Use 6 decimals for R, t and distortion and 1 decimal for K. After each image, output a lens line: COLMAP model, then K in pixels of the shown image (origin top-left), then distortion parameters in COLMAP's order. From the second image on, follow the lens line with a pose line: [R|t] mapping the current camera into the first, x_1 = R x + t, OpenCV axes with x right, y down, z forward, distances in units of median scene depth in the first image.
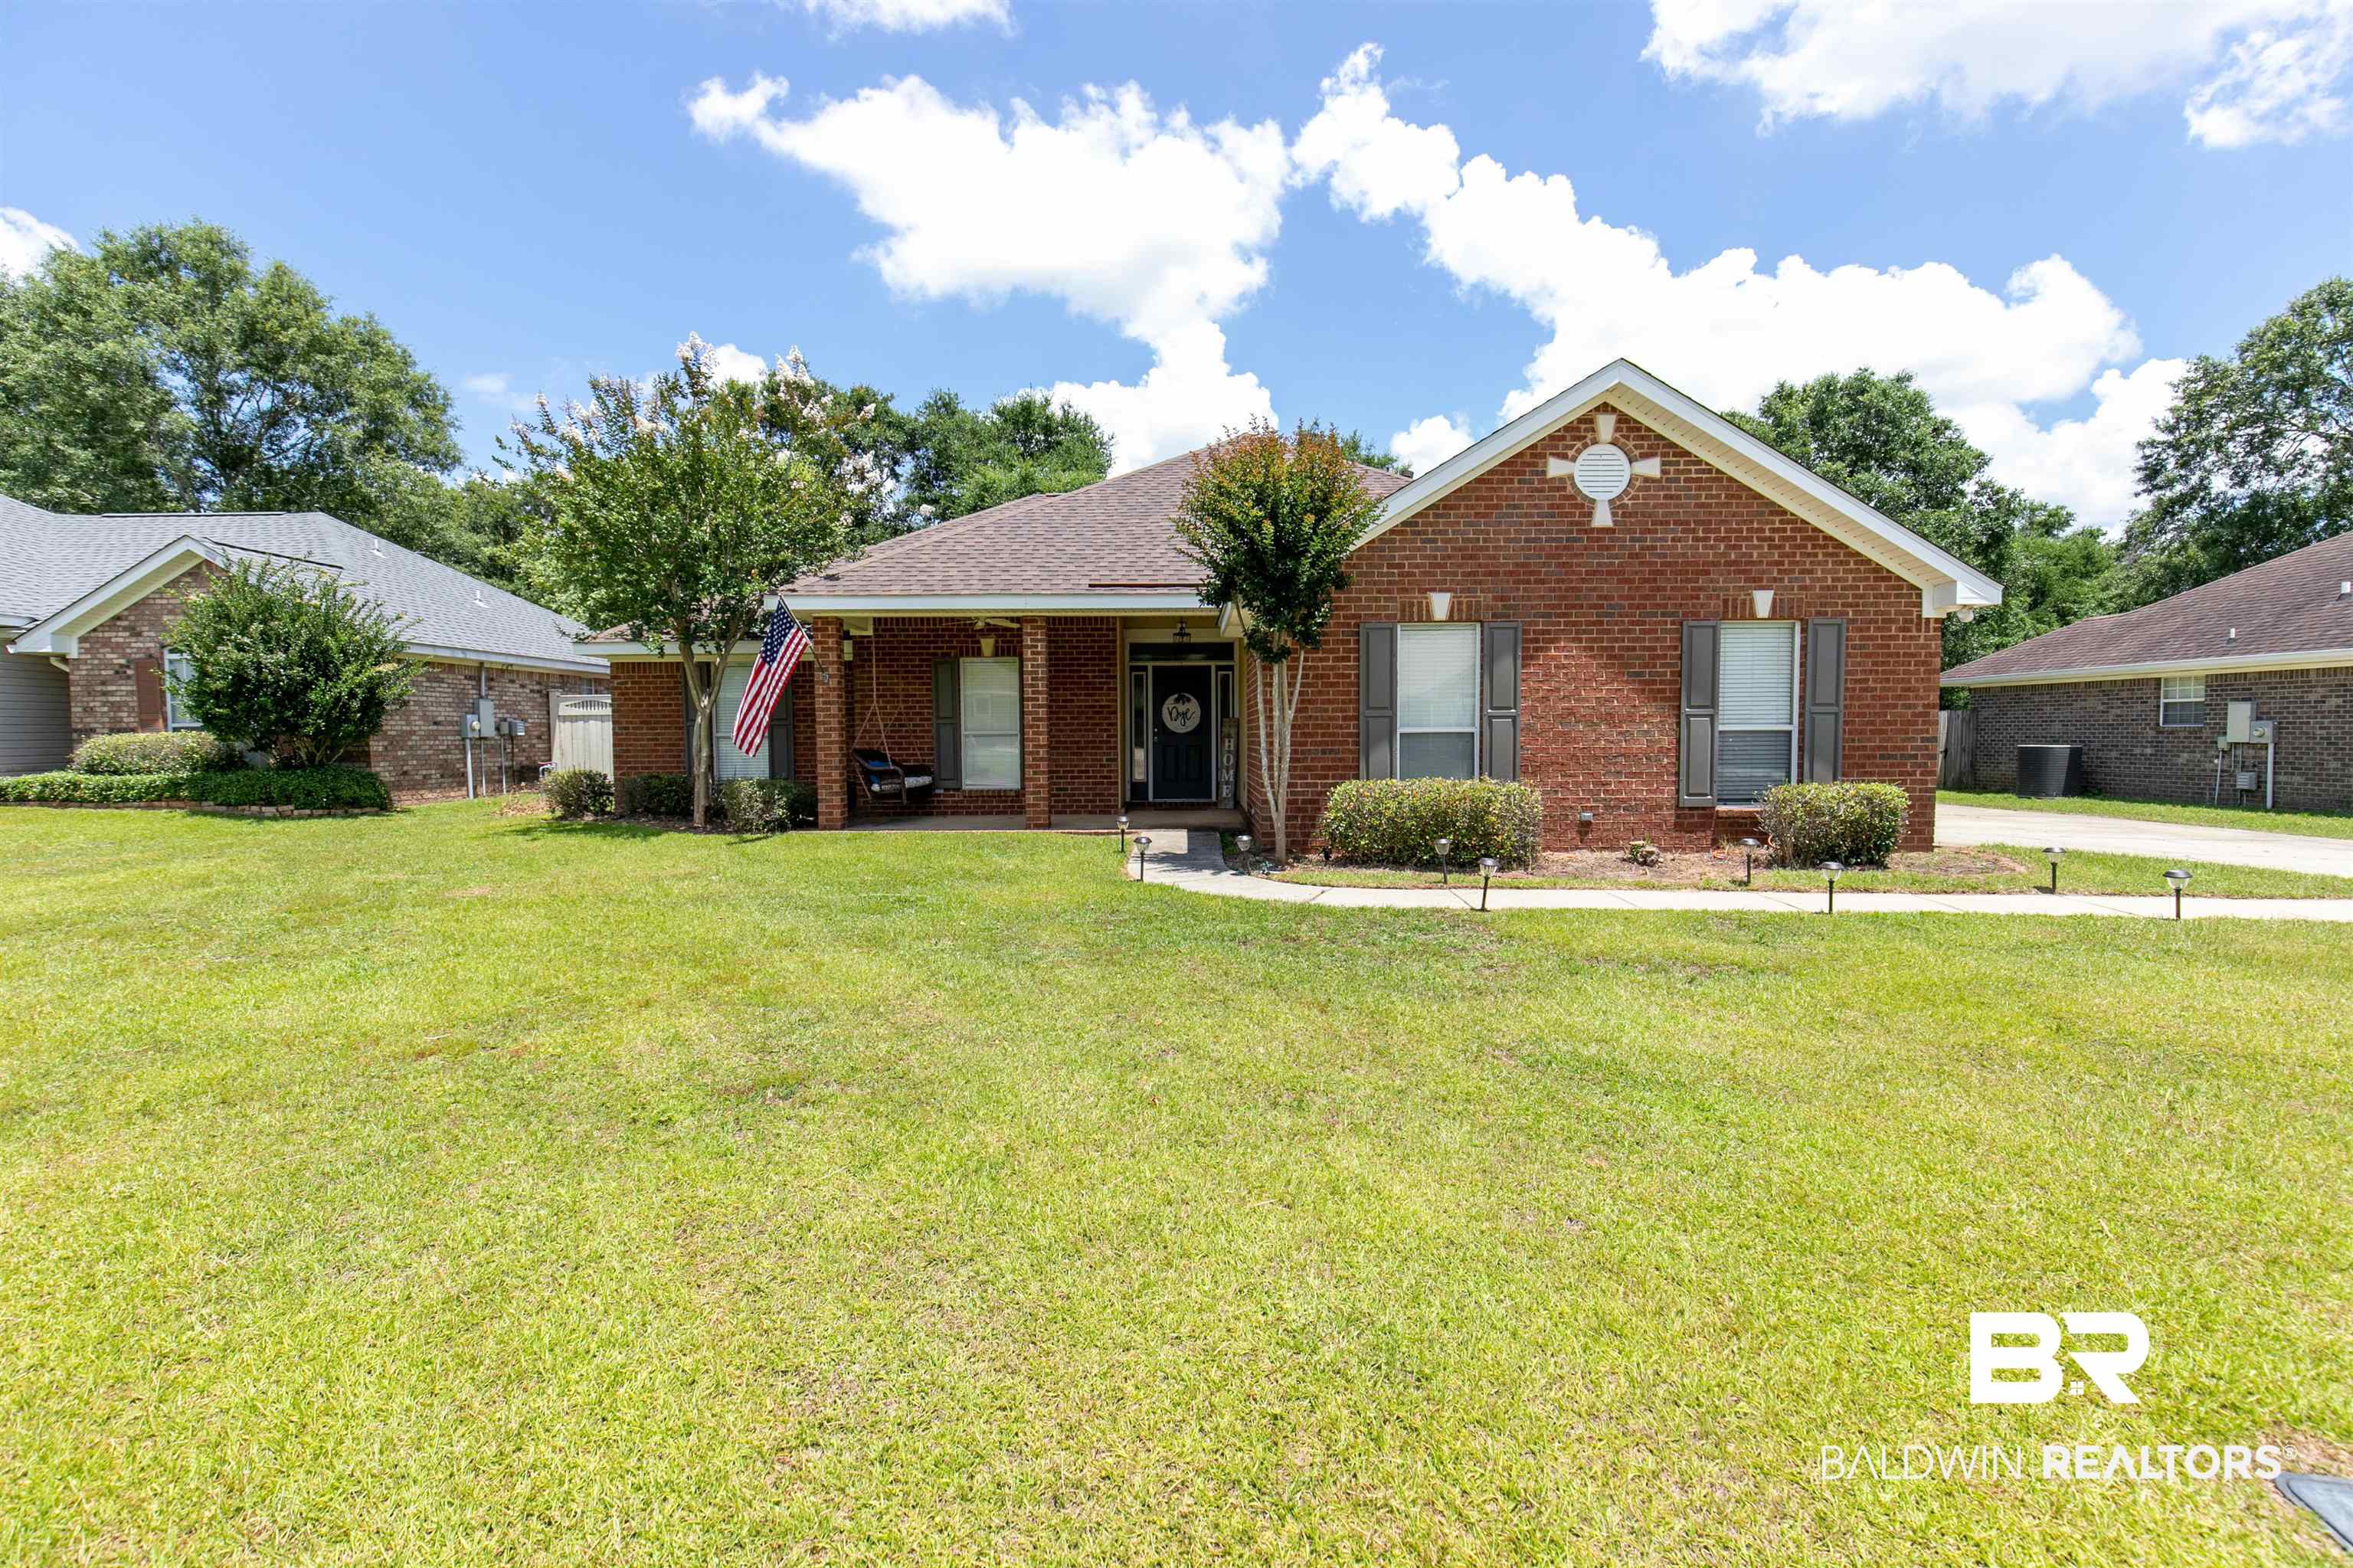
lens RADIAL K [[1068.9, 0, 1177.1], [0, 1068.9, 787.8], [0, 0, 1]] dist [-0.002334, 0.000187]
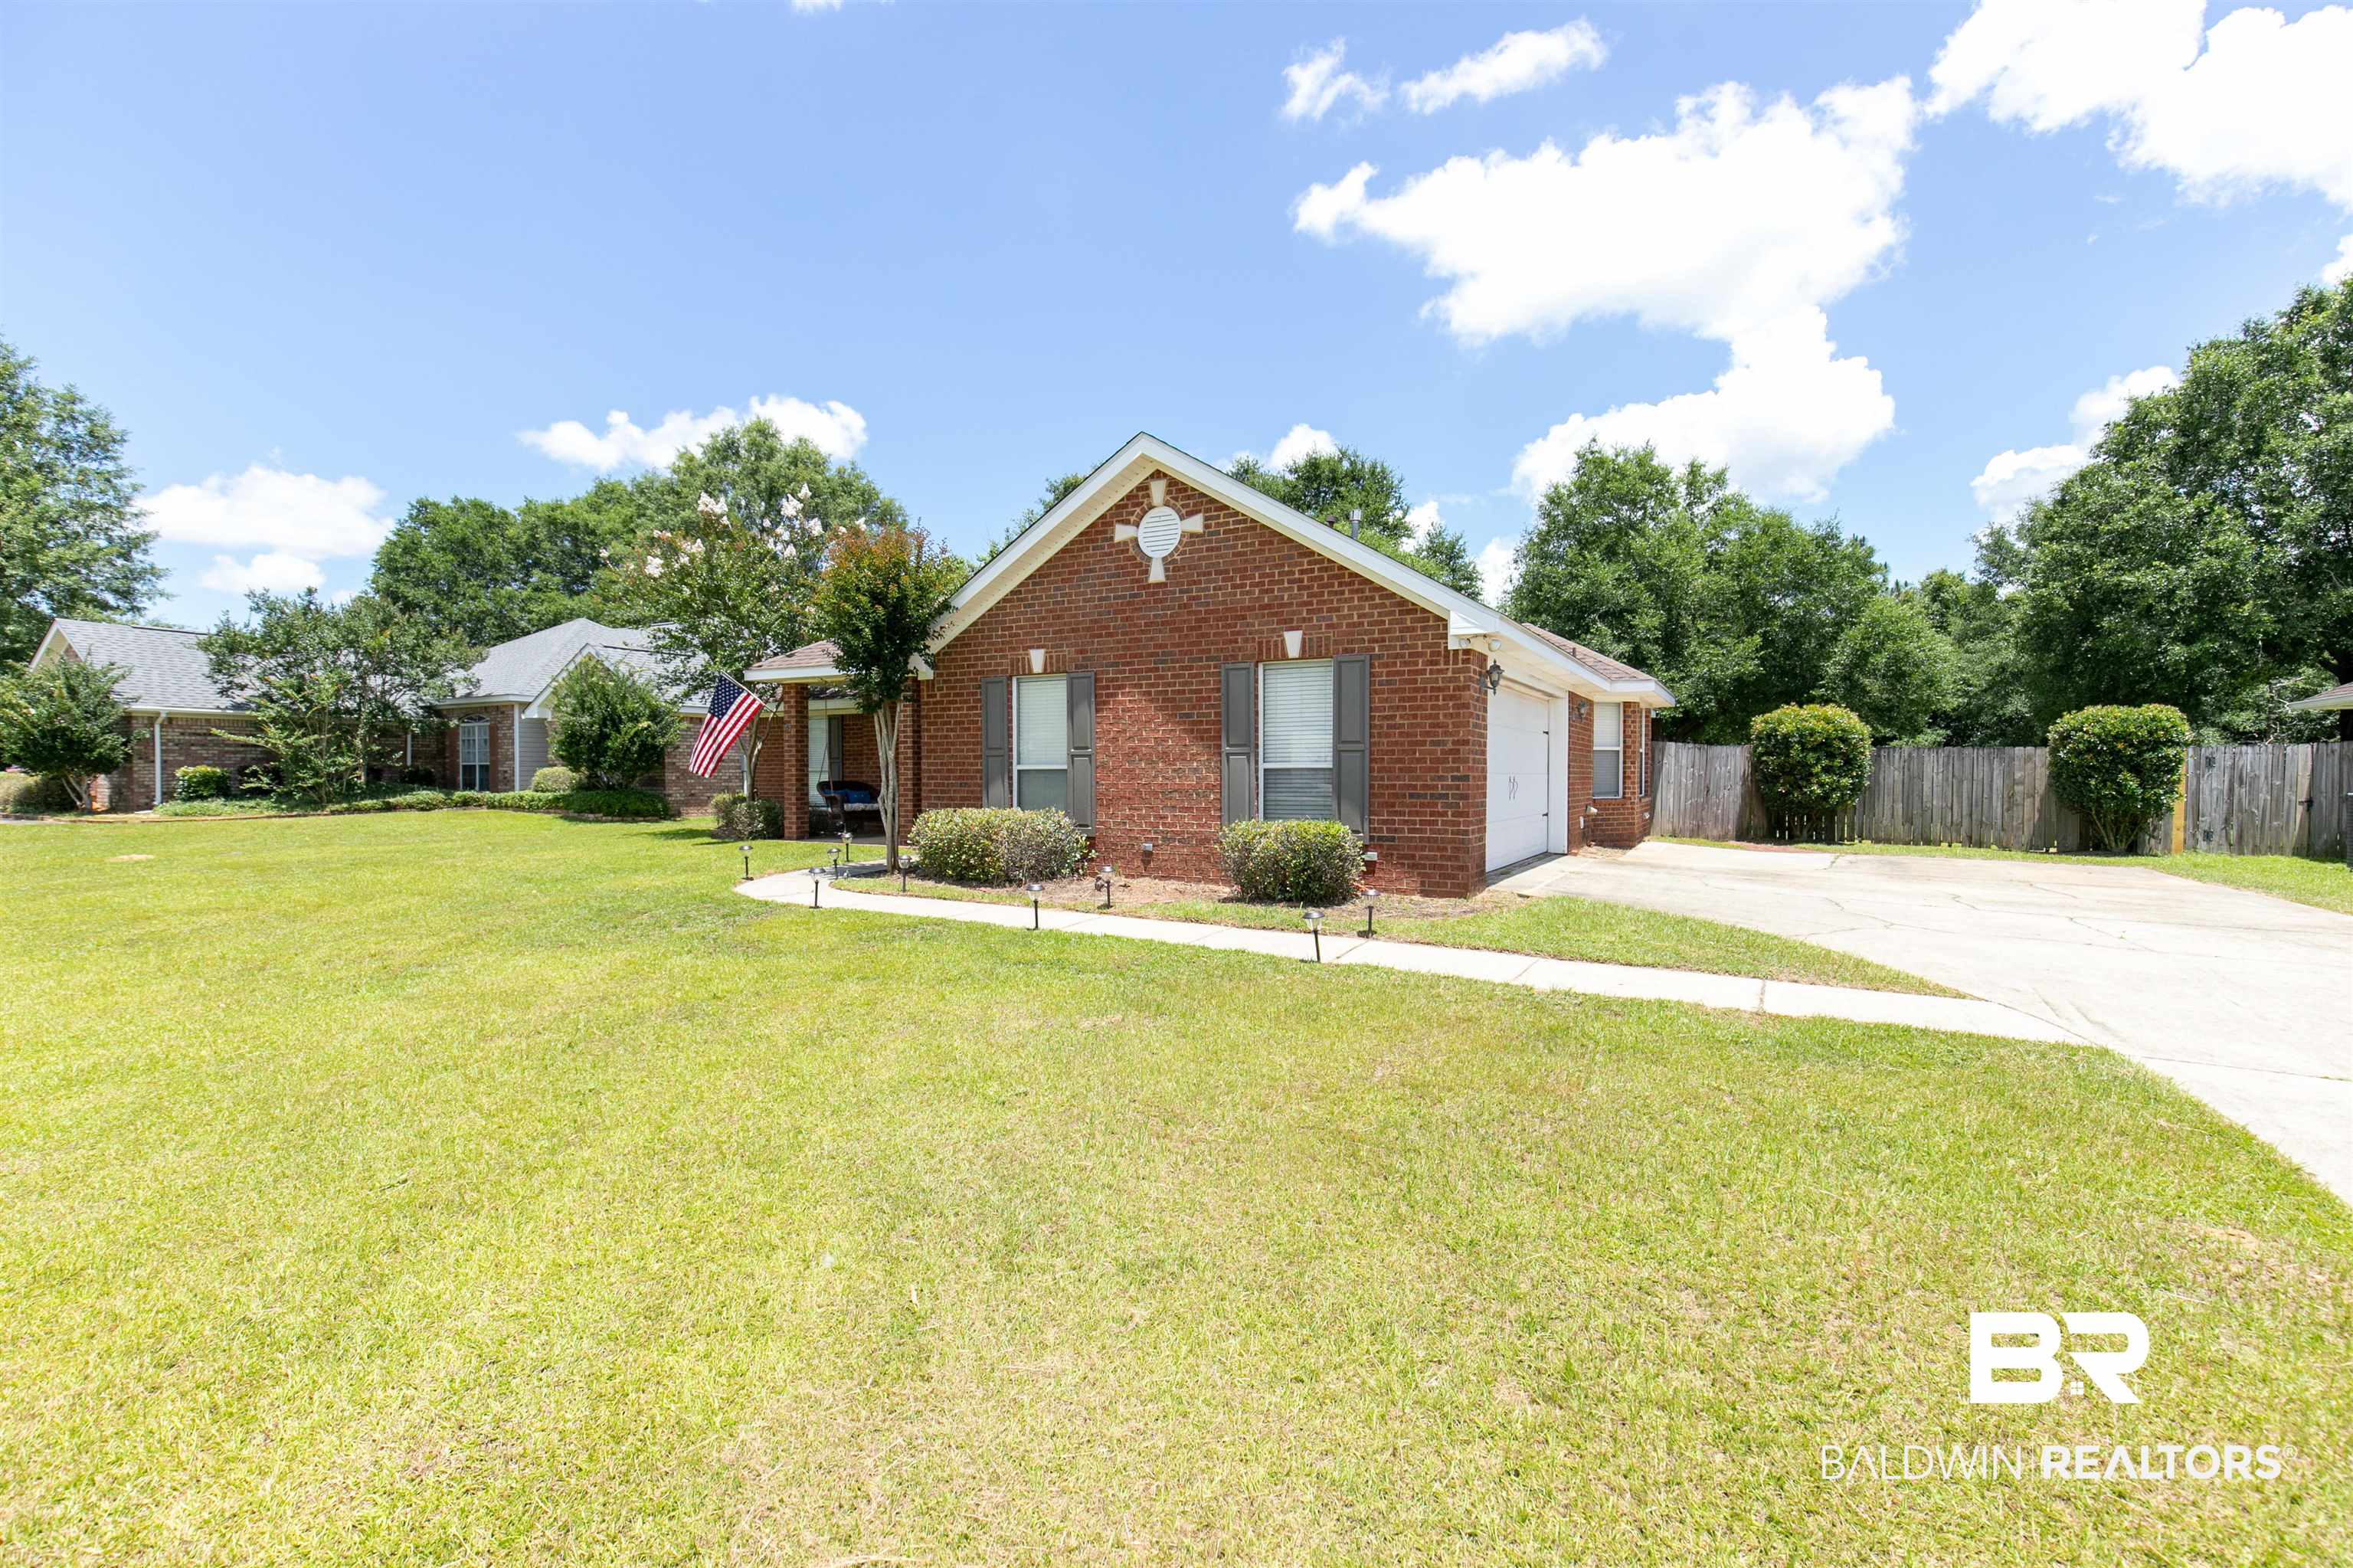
lens RADIAL K [[1068.9, 0, 1180.2], [0, 1068.9, 778.6], [0, 0, 1]] dist [-0.002334, 0.000187]
pose [[0.875363, 0.008188, -0.483396, 0.946303], [-0.029671, 0.998882, -0.036810, -0.003467], [0.482554, 0.046565, 0.874627, 0.062790]]
